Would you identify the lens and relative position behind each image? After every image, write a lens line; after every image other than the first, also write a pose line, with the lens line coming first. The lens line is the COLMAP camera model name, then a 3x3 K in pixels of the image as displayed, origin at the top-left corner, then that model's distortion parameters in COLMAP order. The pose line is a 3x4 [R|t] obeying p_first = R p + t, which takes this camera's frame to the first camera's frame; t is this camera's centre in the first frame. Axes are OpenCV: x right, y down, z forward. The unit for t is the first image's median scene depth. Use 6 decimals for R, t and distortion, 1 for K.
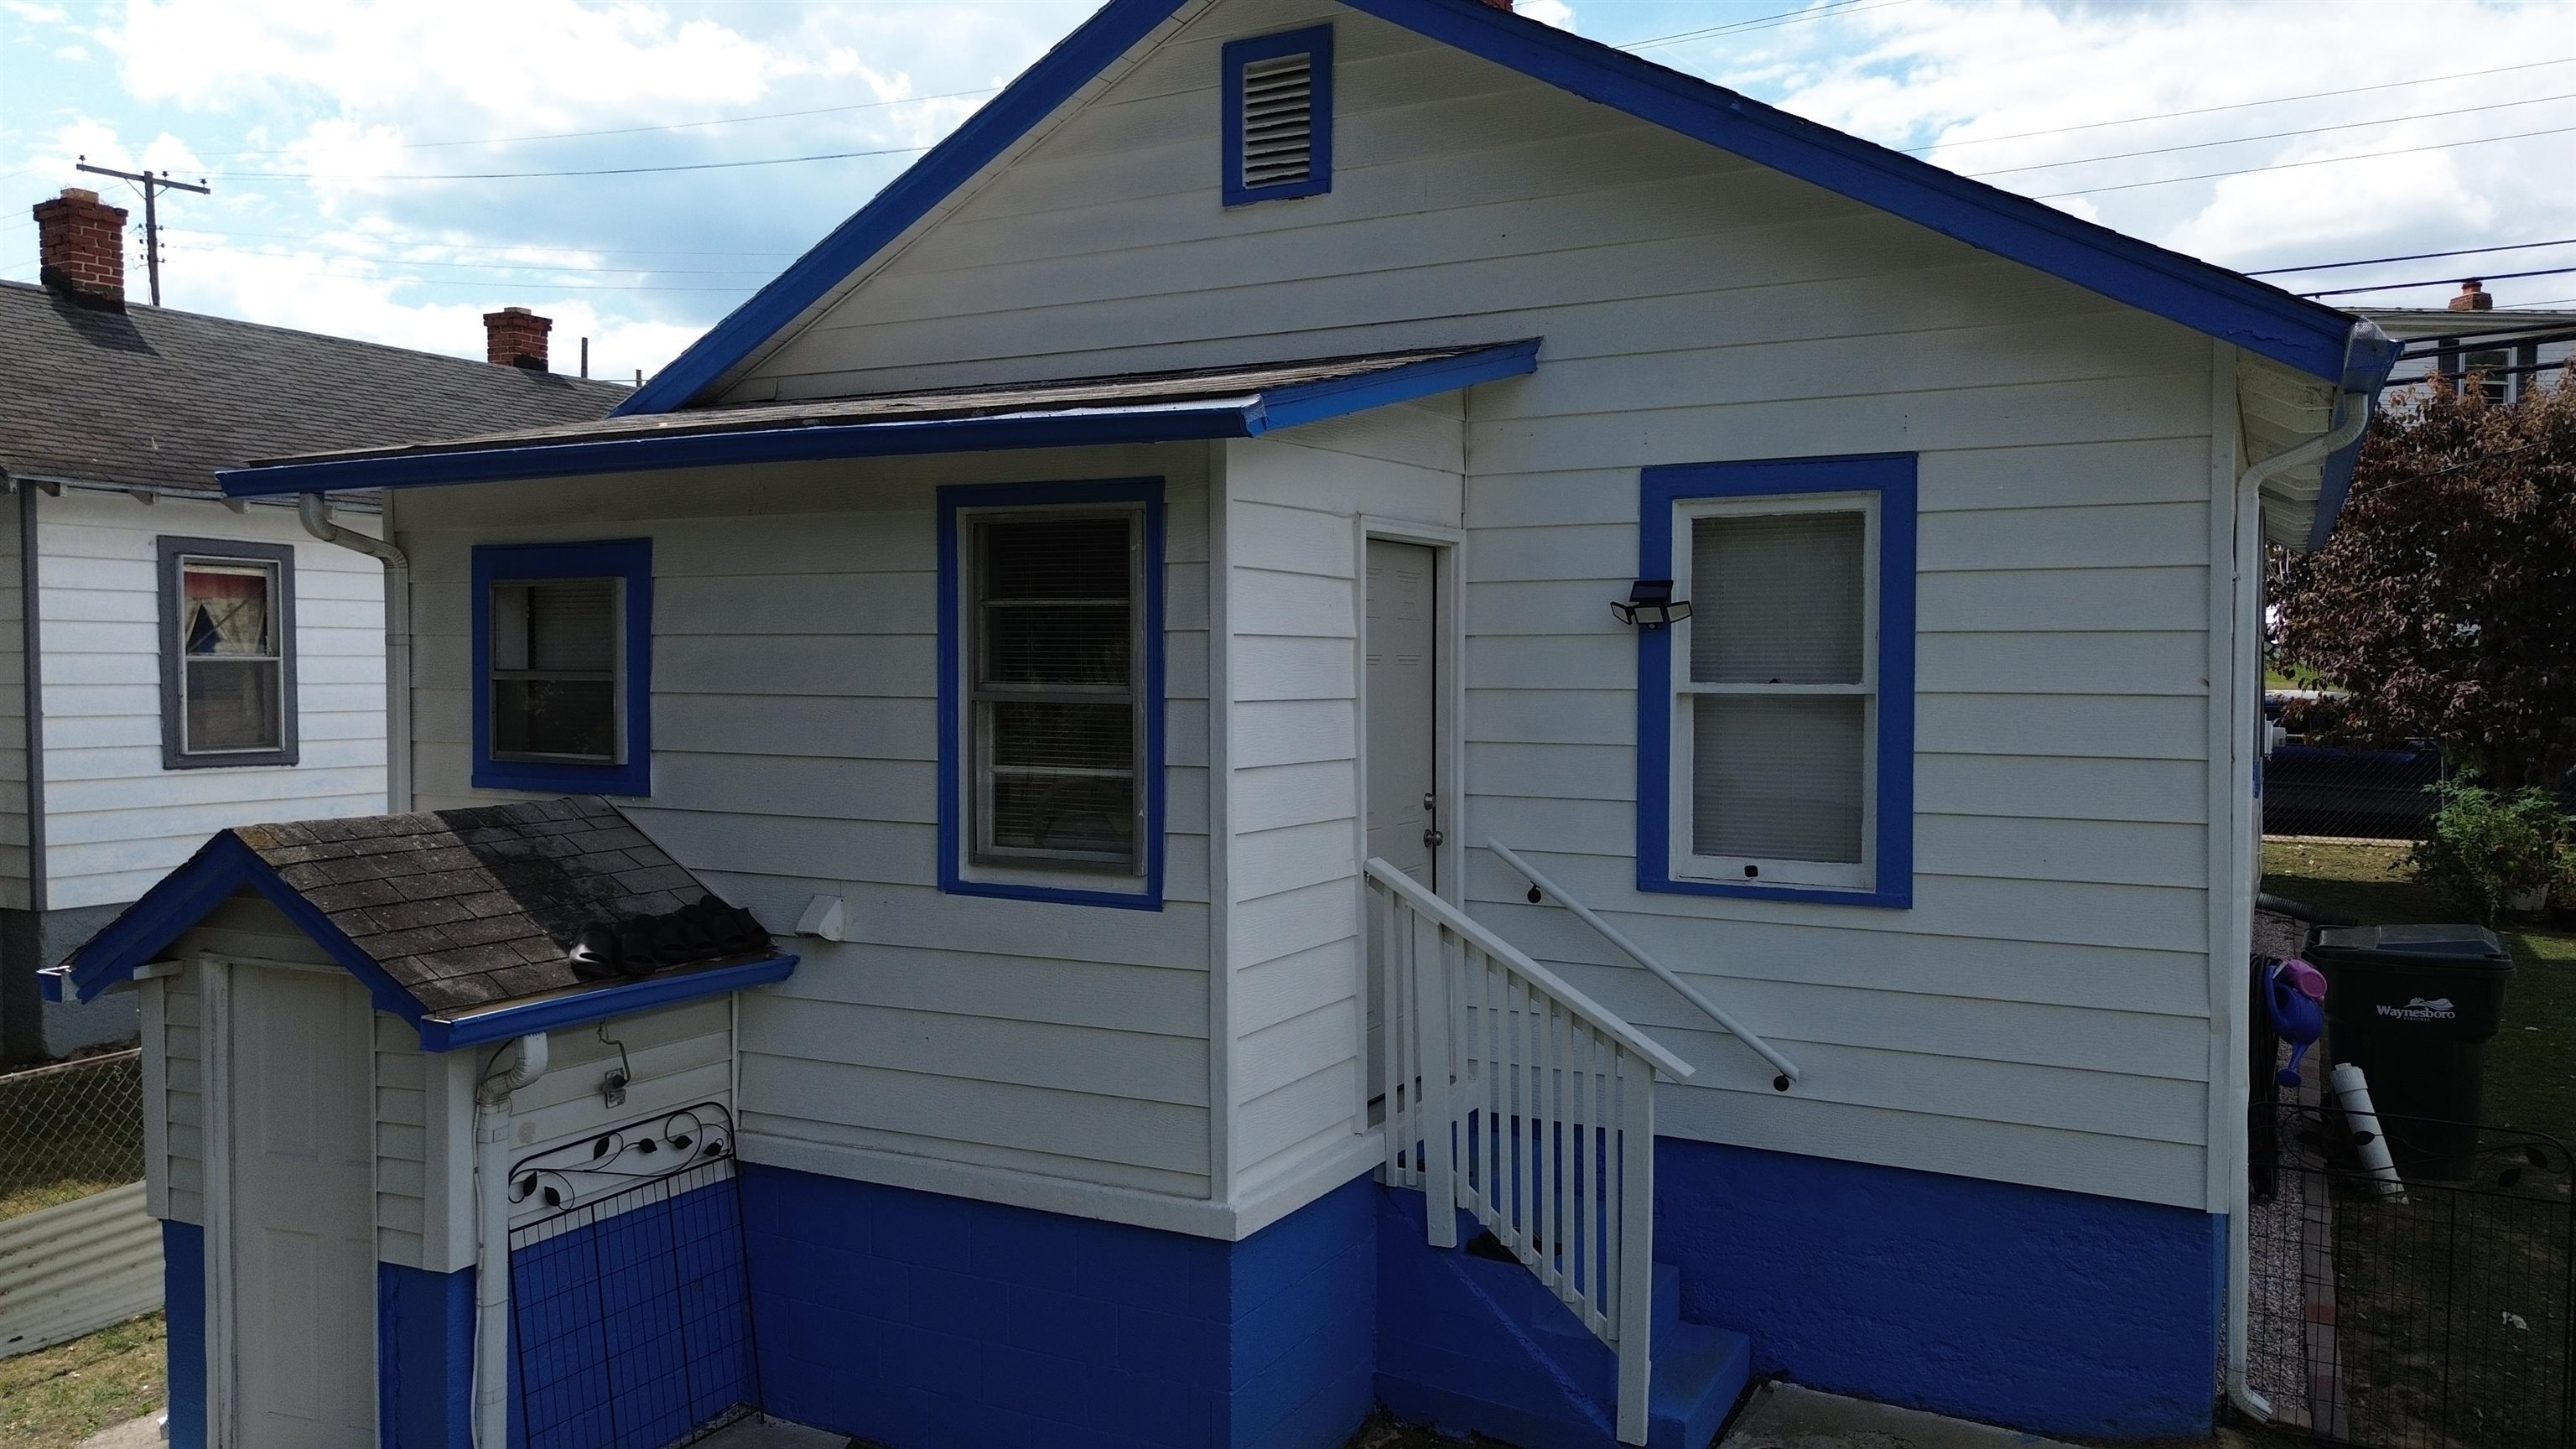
lens RADIAL K [[1831.3, 0, 1280.9], [0, 1831.3, 721.0], [0, 0, 1]] dist [0.080595, -0.083769]
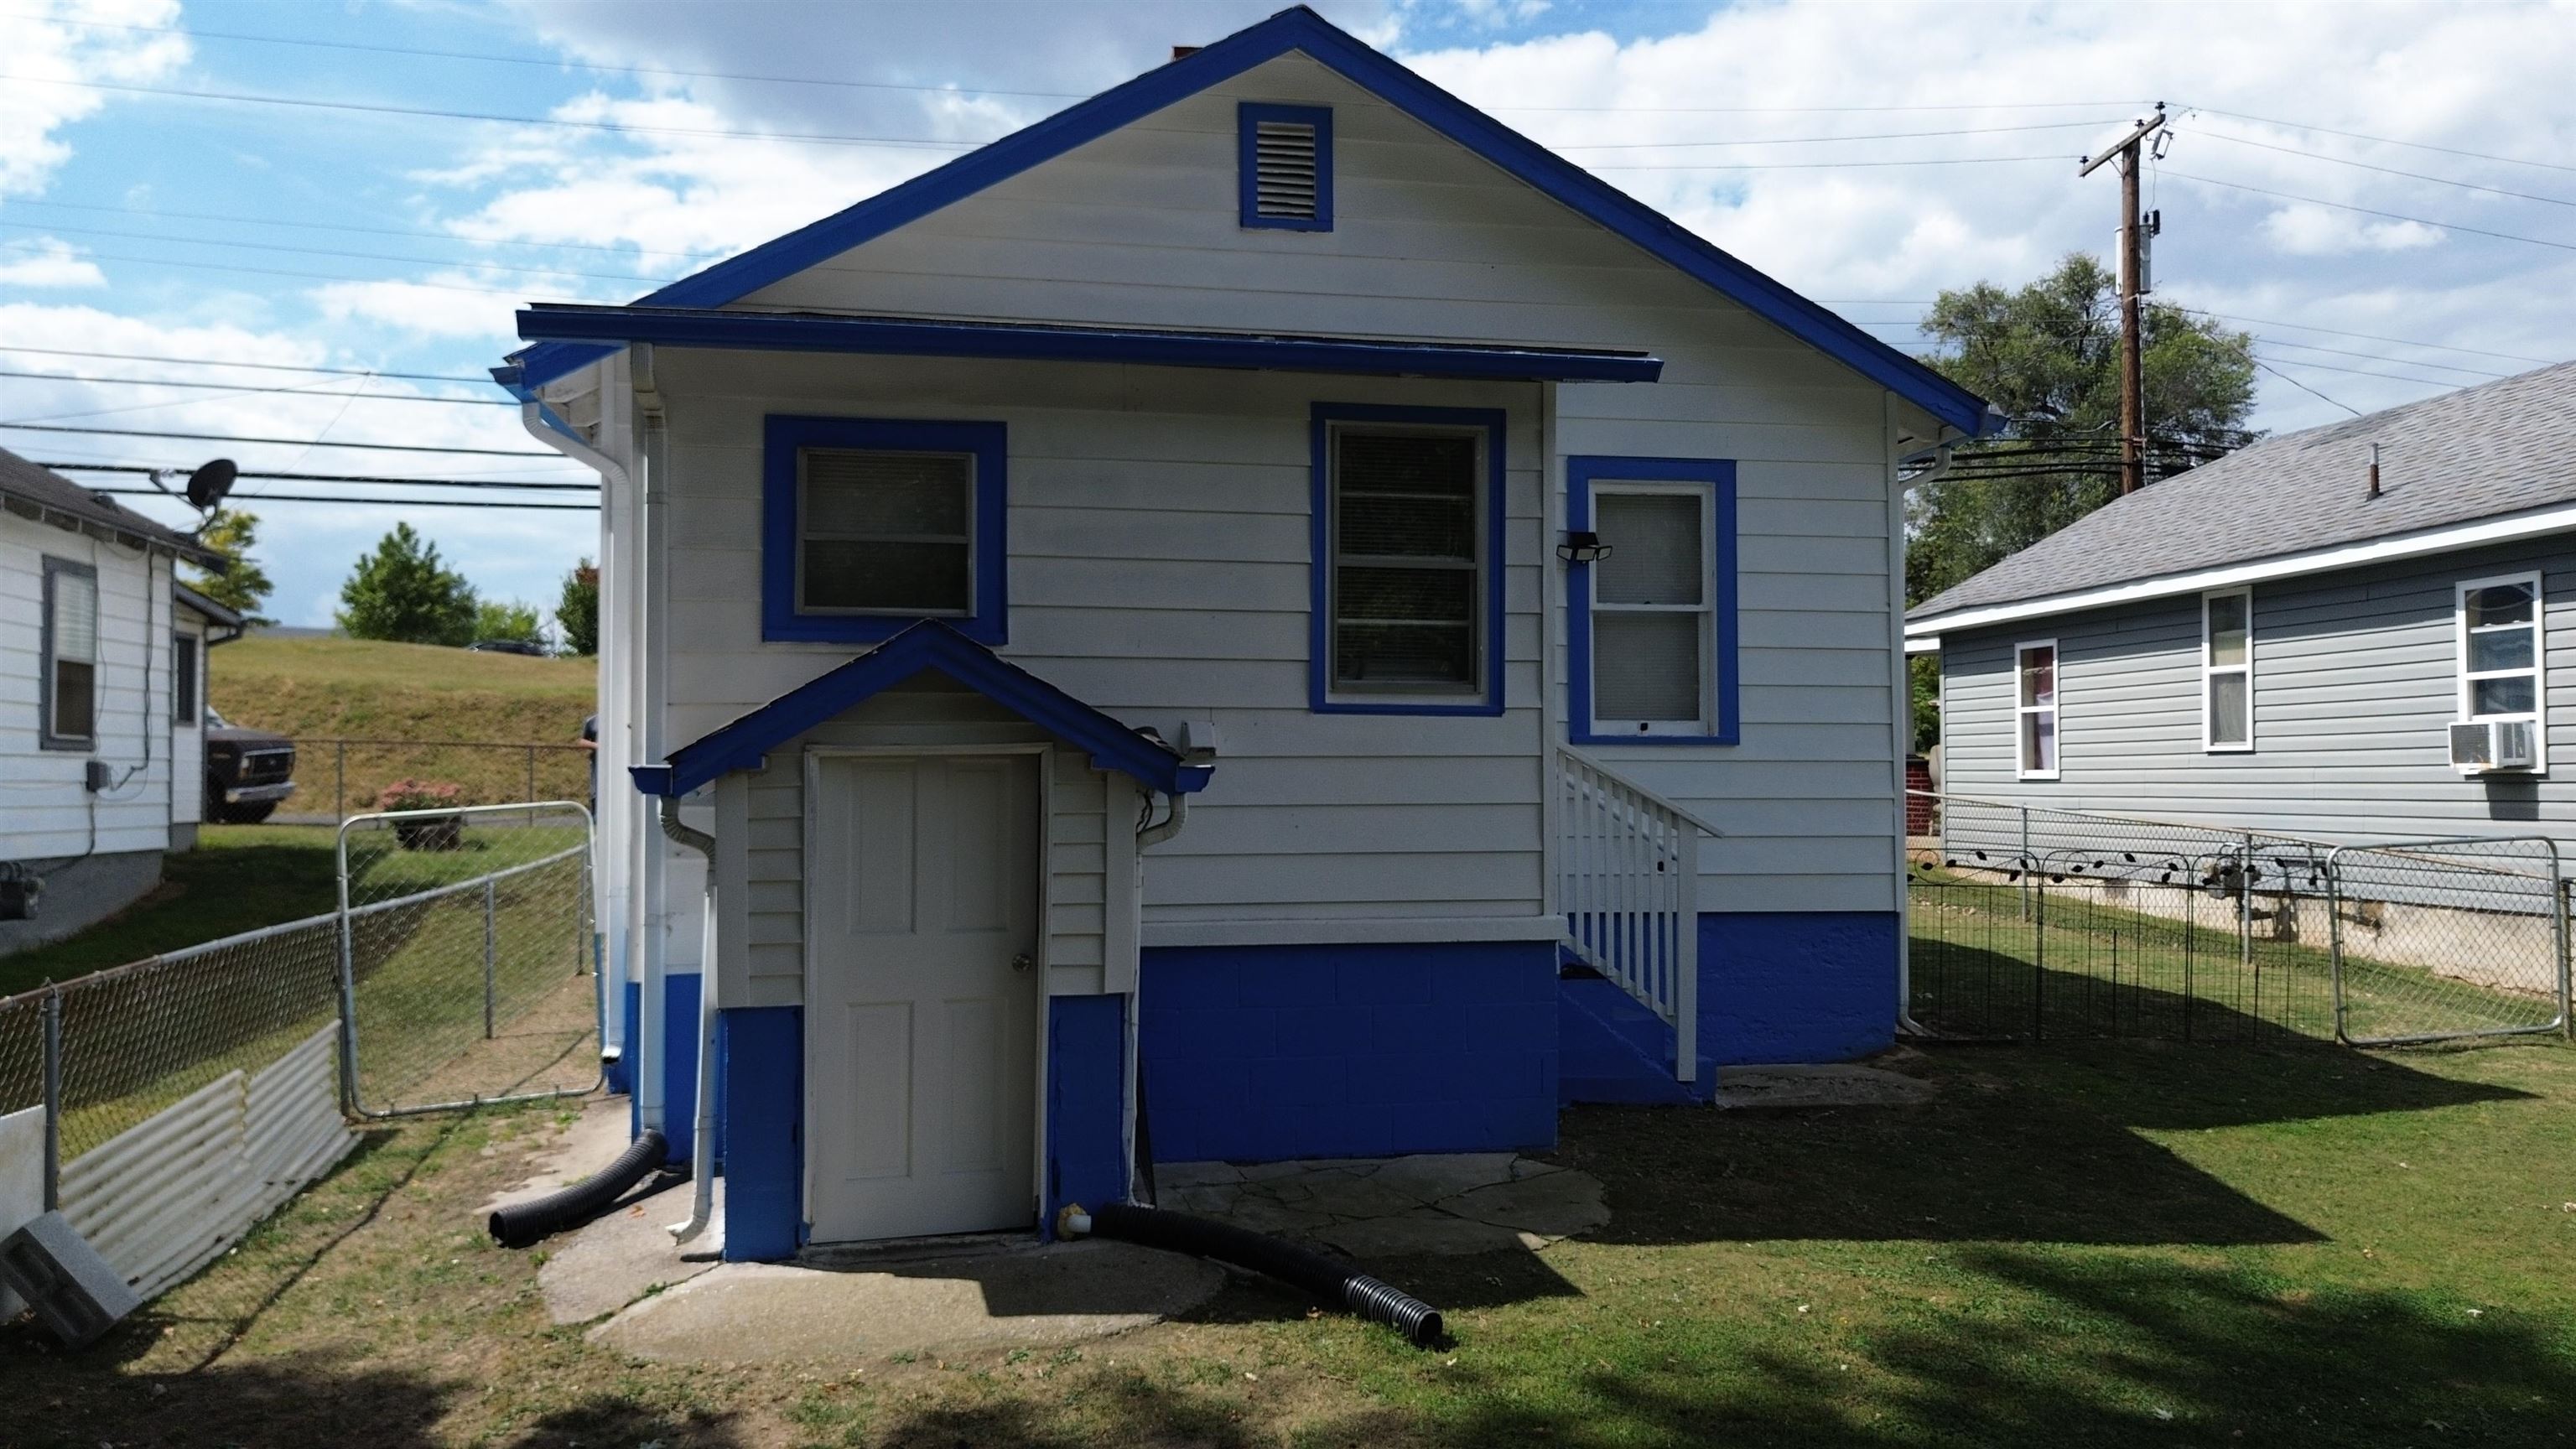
lens RADIAL K [[1831.3, 0, 1280.9], [0, 1831.3, 721.0], [0, 0, 1]] dist [0.080595, -0.083769]
pose [[0.788620, 0.018452, 0.614604, -0.909431], [0.021463, 0.998114, -0.057506, 0.157896], [-0.614506, 0.058542, 0.786737, -0.001782]]
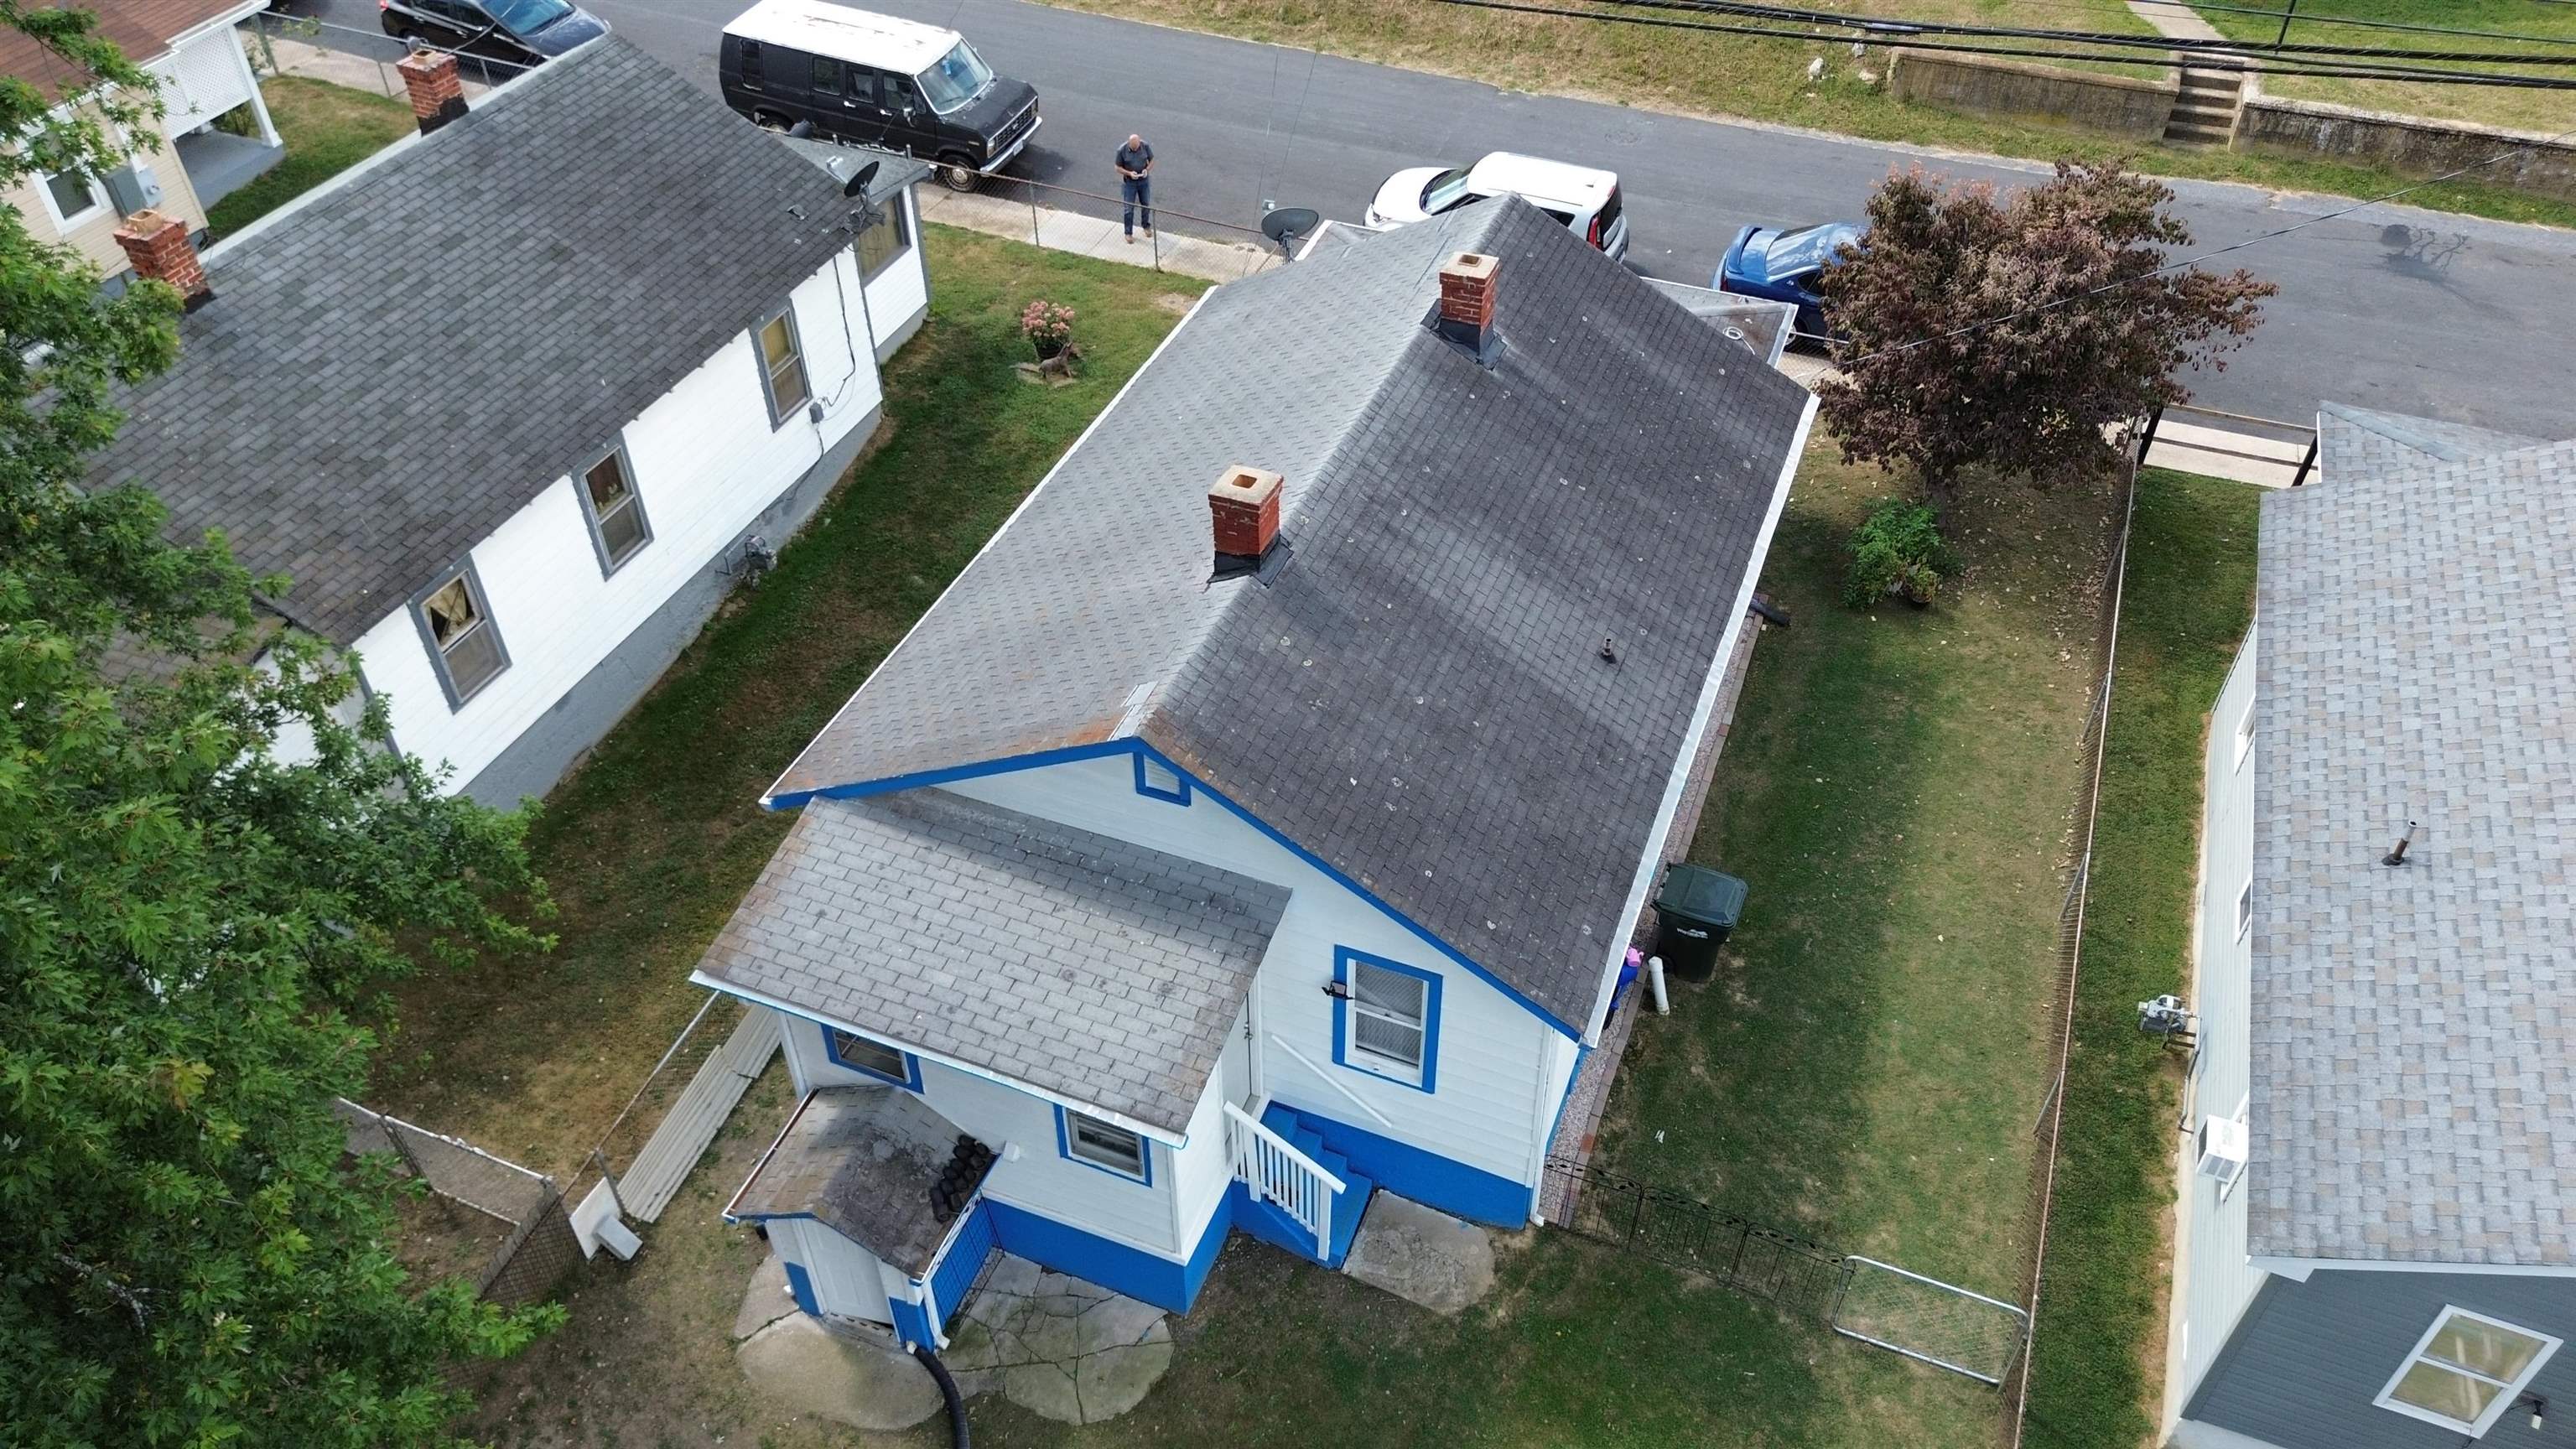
lens RADIAL K [[1831.3, 0, 1280.9], [0, 1831.3, 721.0], [0, 0, 1]] dist [0.080595, -0.083769]
pose [[0.993679, -0.079618, 0.079142, -0.030779], [0.011240, 0.771999, 0.635524, -1.864876], [-0.111697, -0.630618, 0.768014, -0.591861]]
